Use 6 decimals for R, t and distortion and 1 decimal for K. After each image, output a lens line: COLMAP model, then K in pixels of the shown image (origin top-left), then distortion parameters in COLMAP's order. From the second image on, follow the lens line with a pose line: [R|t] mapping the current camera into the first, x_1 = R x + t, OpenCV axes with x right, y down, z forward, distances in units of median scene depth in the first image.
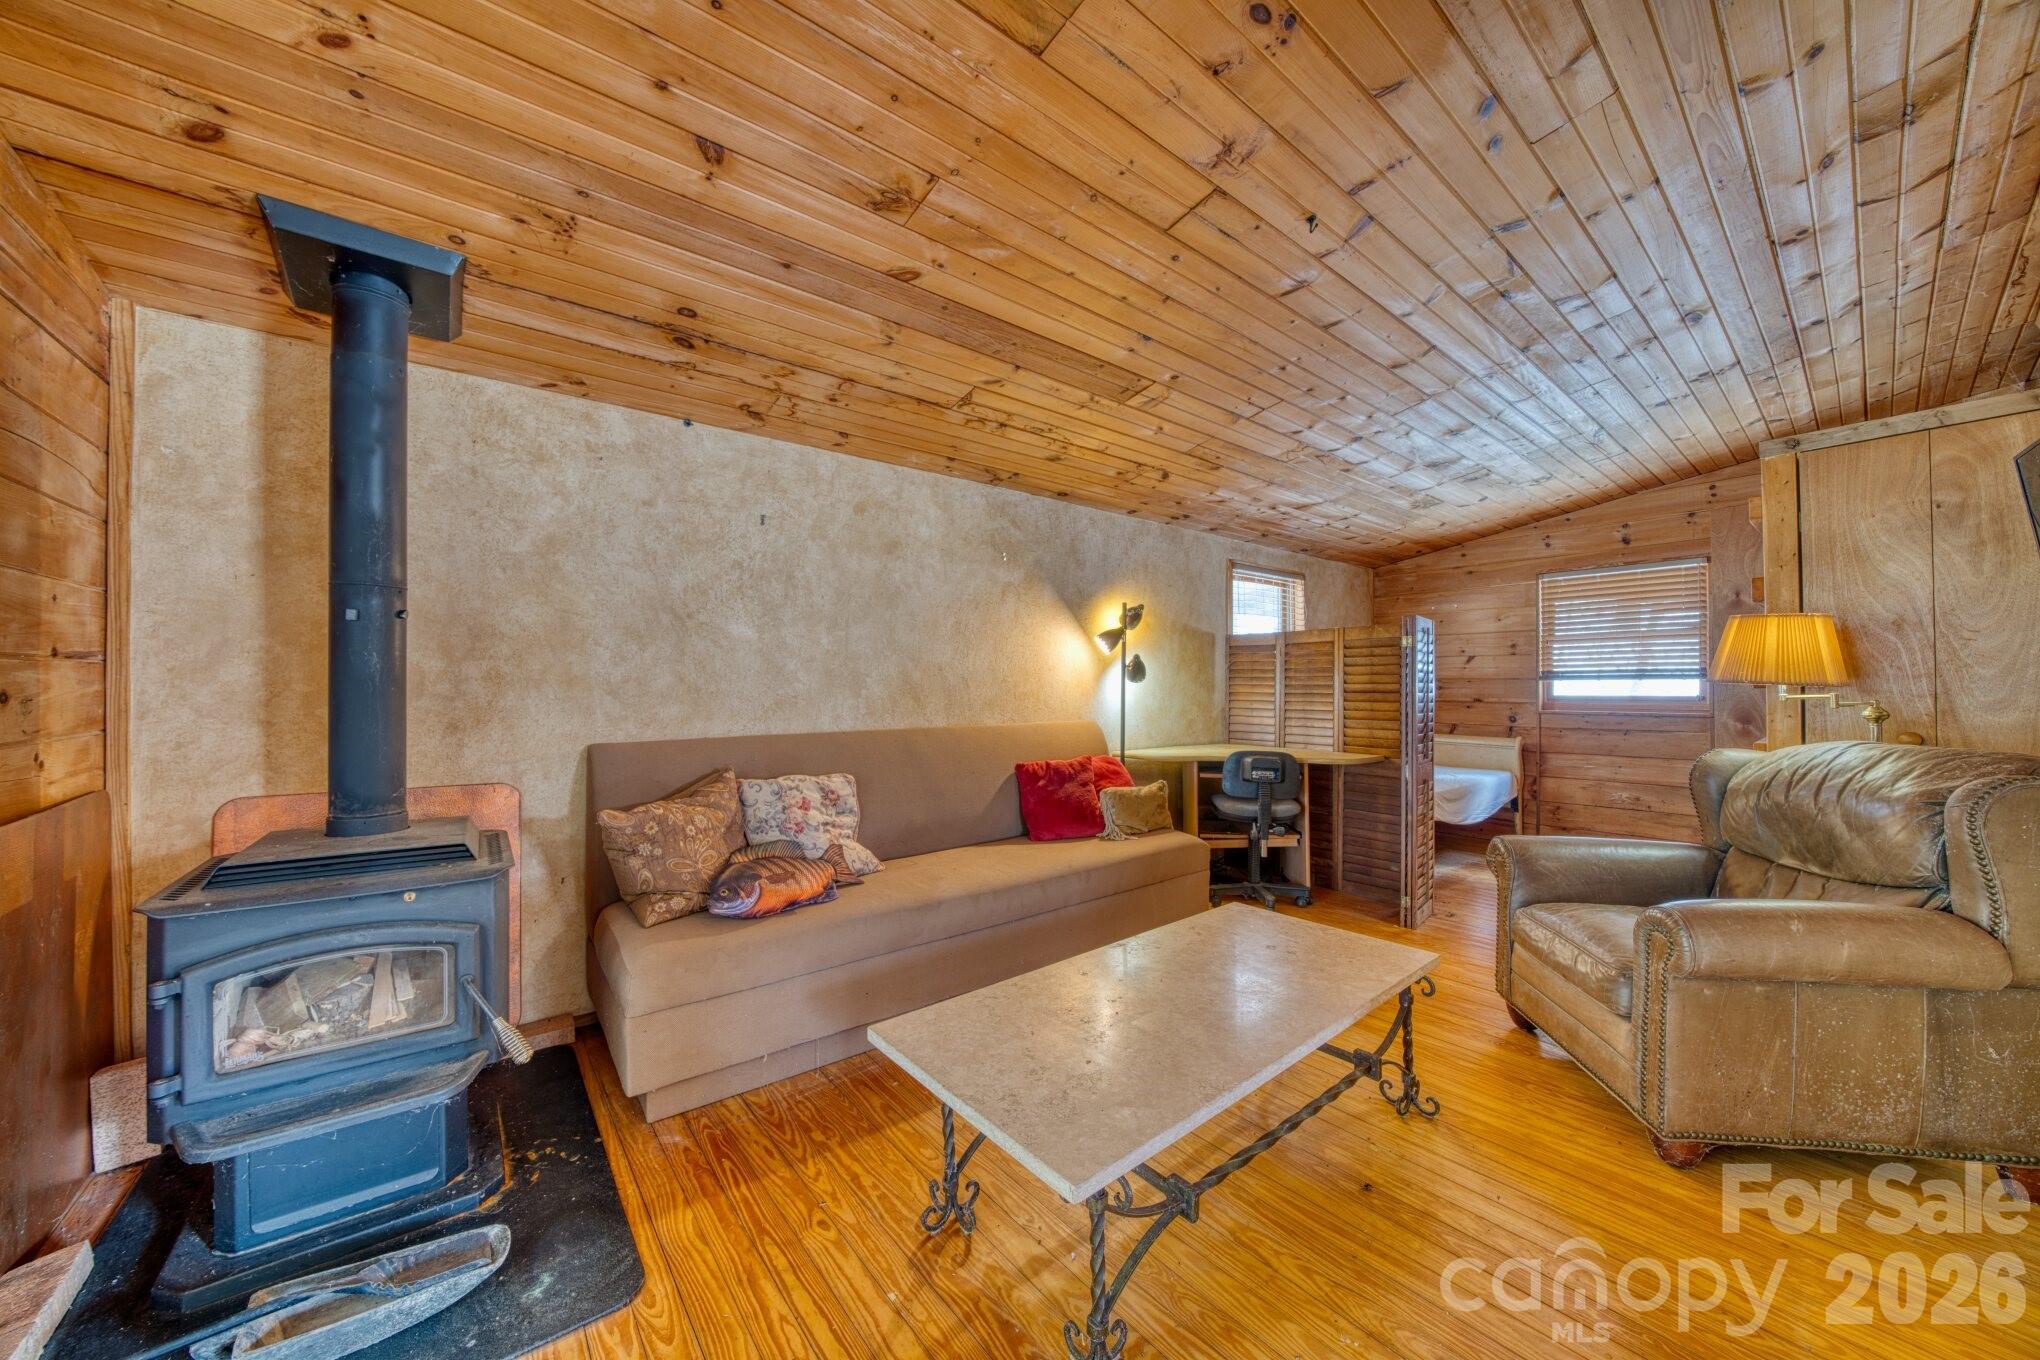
lens RADIAL K [[714.5, 0, 1011.8], [0, 714.5, 679.0], [0, 0, 1]] dist [-0.010175, -0.000049]
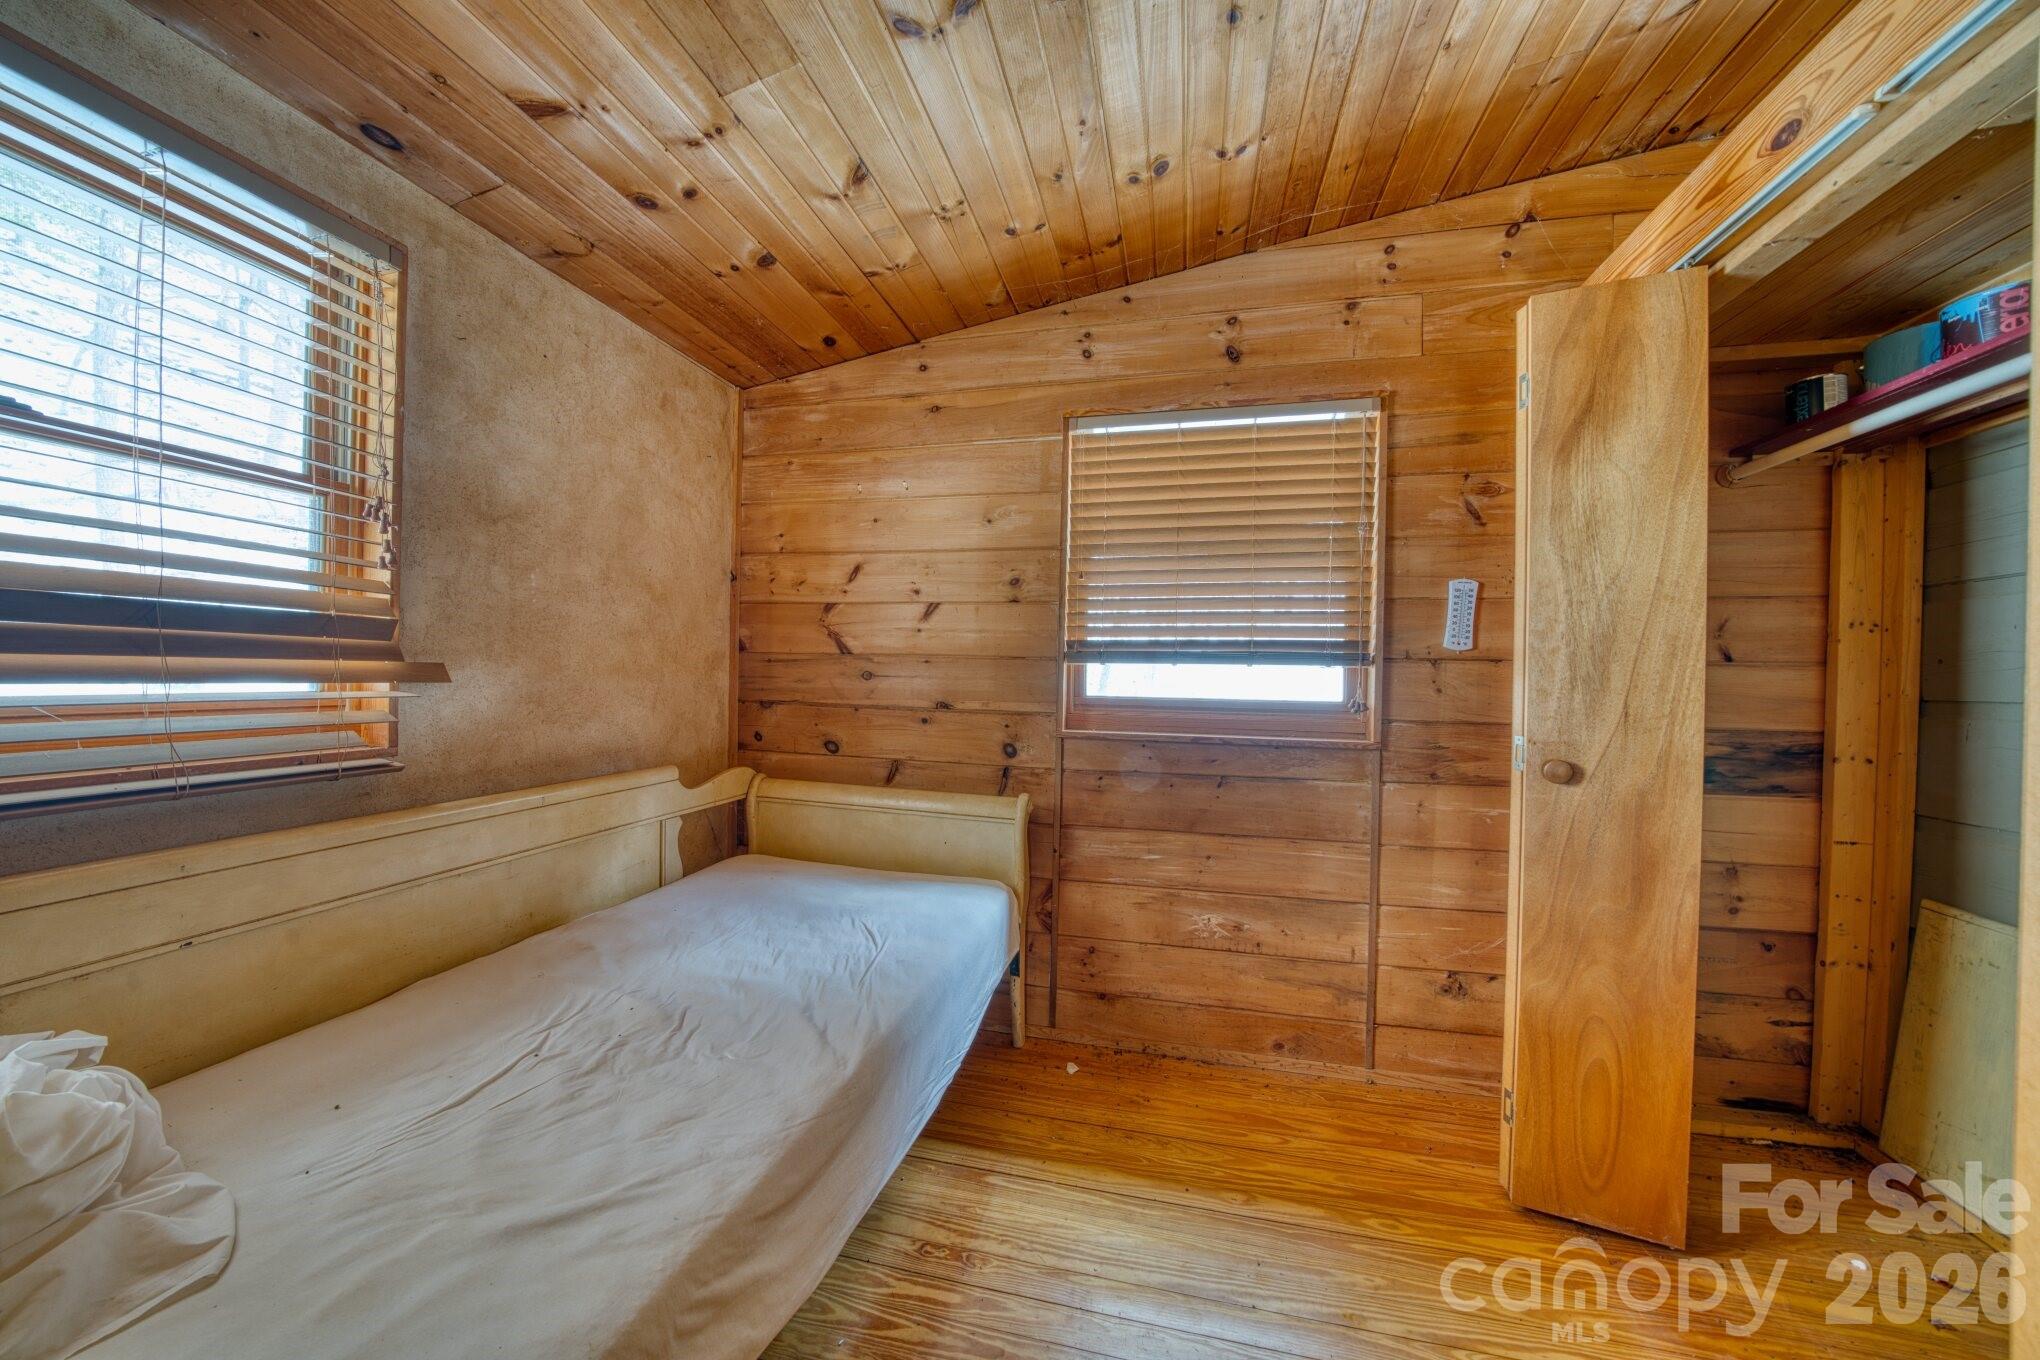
lens RADIAL K [[714.5, 0, 1014.6], [0, 714.5, 668.9], [0, 0, 1]] dist [-0.010175, -0.000049]
pose [[0.779466, 0.008674, 0.626385, 0.443340], [-0.024431, 0.999564, 0.016561, -0.000462], [-0.625968, -0.028212, 0.779338, 0.675770]]
